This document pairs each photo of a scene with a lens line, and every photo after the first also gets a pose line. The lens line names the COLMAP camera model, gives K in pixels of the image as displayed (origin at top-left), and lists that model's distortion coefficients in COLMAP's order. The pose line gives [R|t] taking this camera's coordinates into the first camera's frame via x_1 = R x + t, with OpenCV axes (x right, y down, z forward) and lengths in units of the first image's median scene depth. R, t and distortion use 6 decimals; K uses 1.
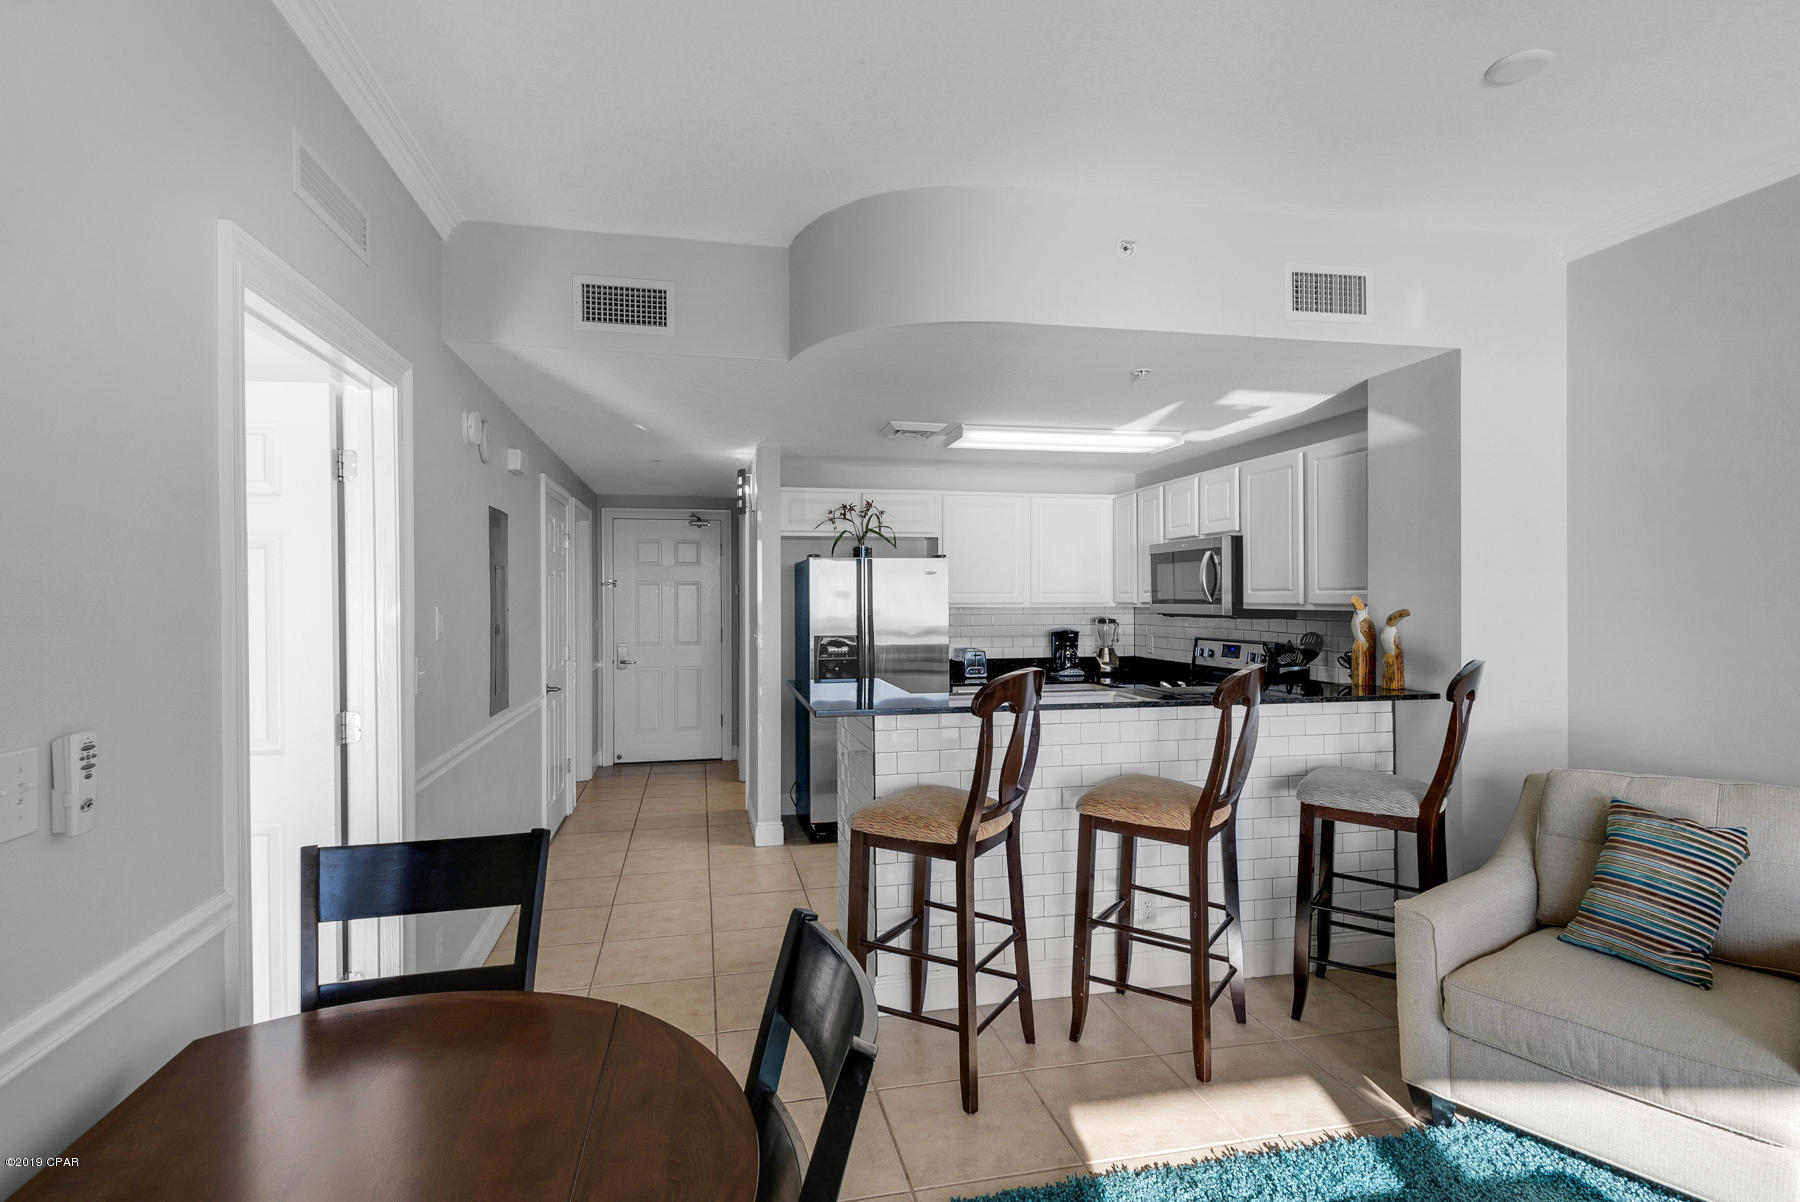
lens RADIAL K [[893.9, 0, 874.5], [0, 893.9, 599.8], [0, 0, 1]] dist [0.021567, -0.003789]
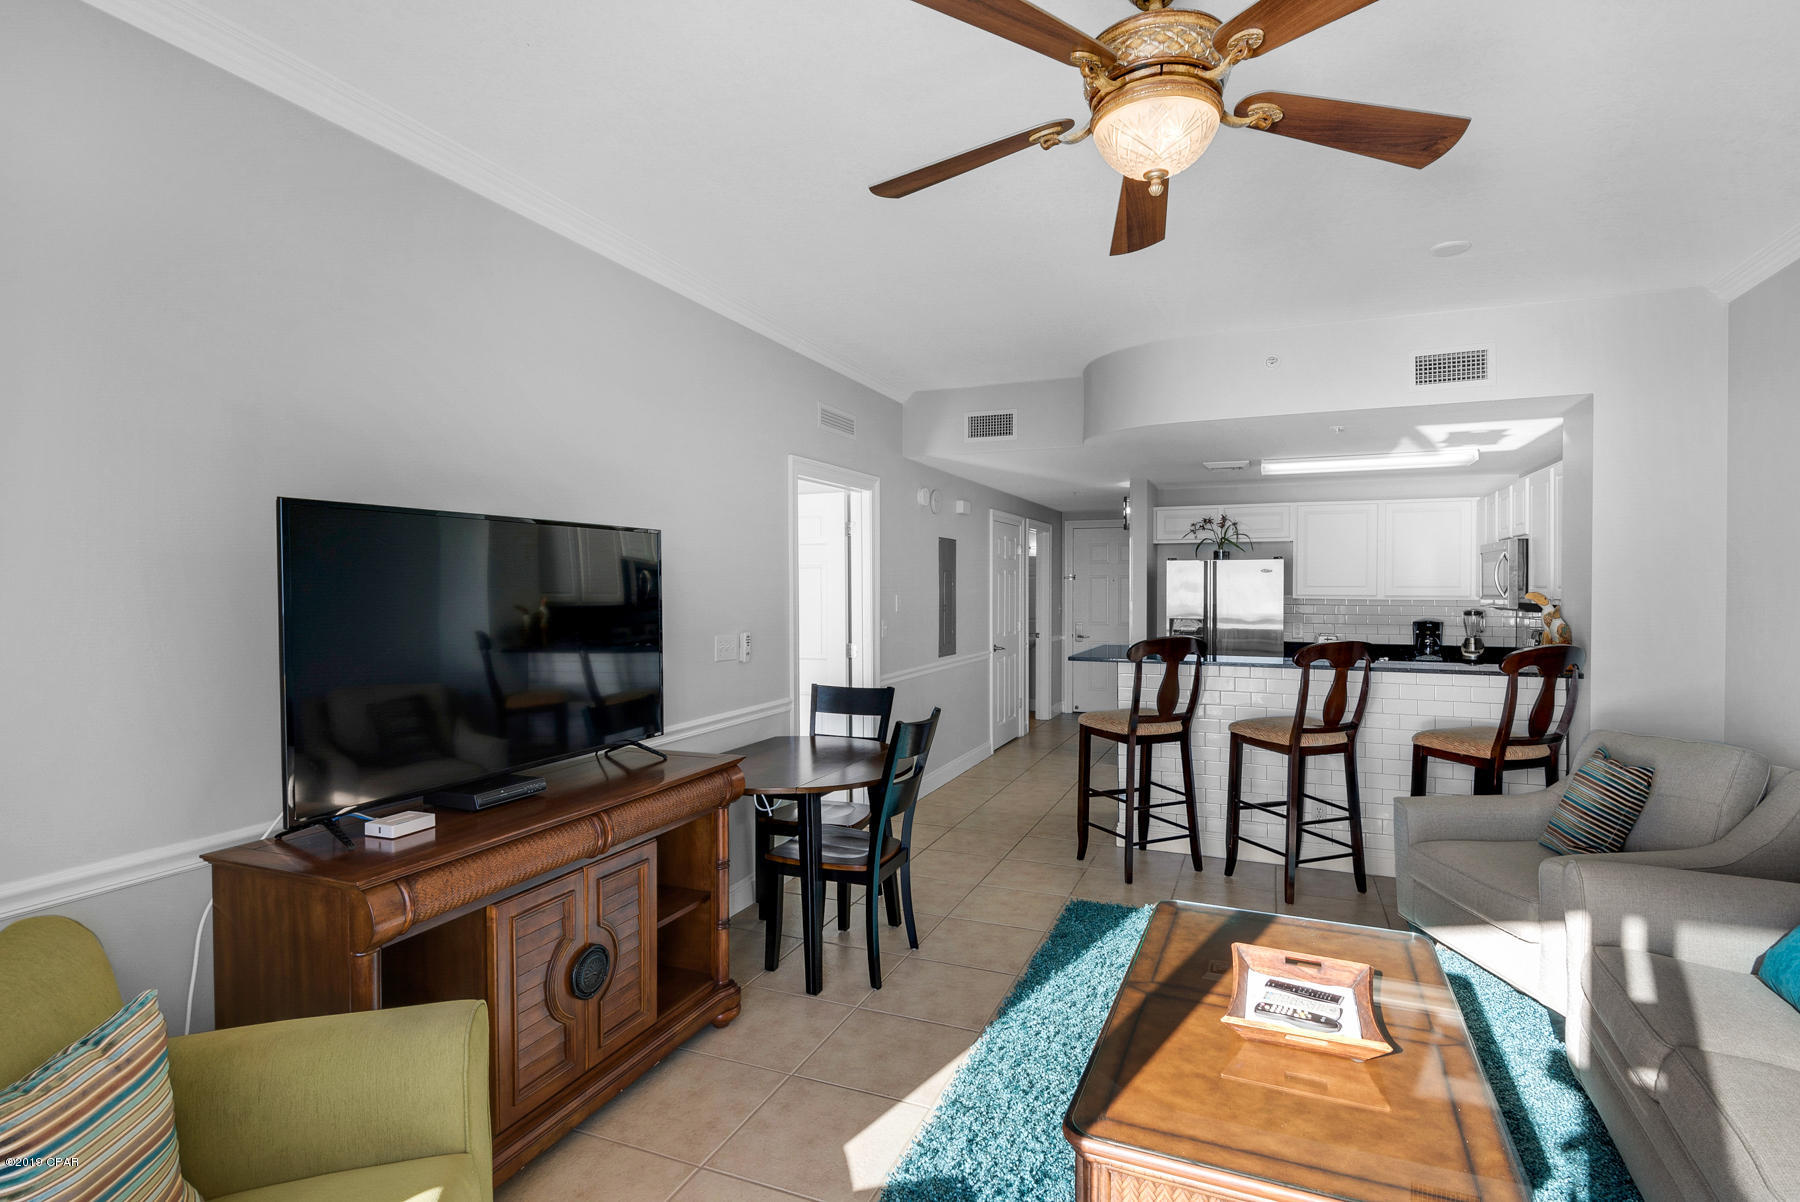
lens RADIAL K [[878.6, 0, 885.4], [0, 878.6, 603.6], [0, 0, 1]] dist [0.016316, -0.008797]
pose [[0.817050, 0.017222, -0.576309, 0.428388], [-0.005713, 0.999747, 0.021776, -0.010562], [0.576538, -0.014500, 0.816942, -0.414703]]
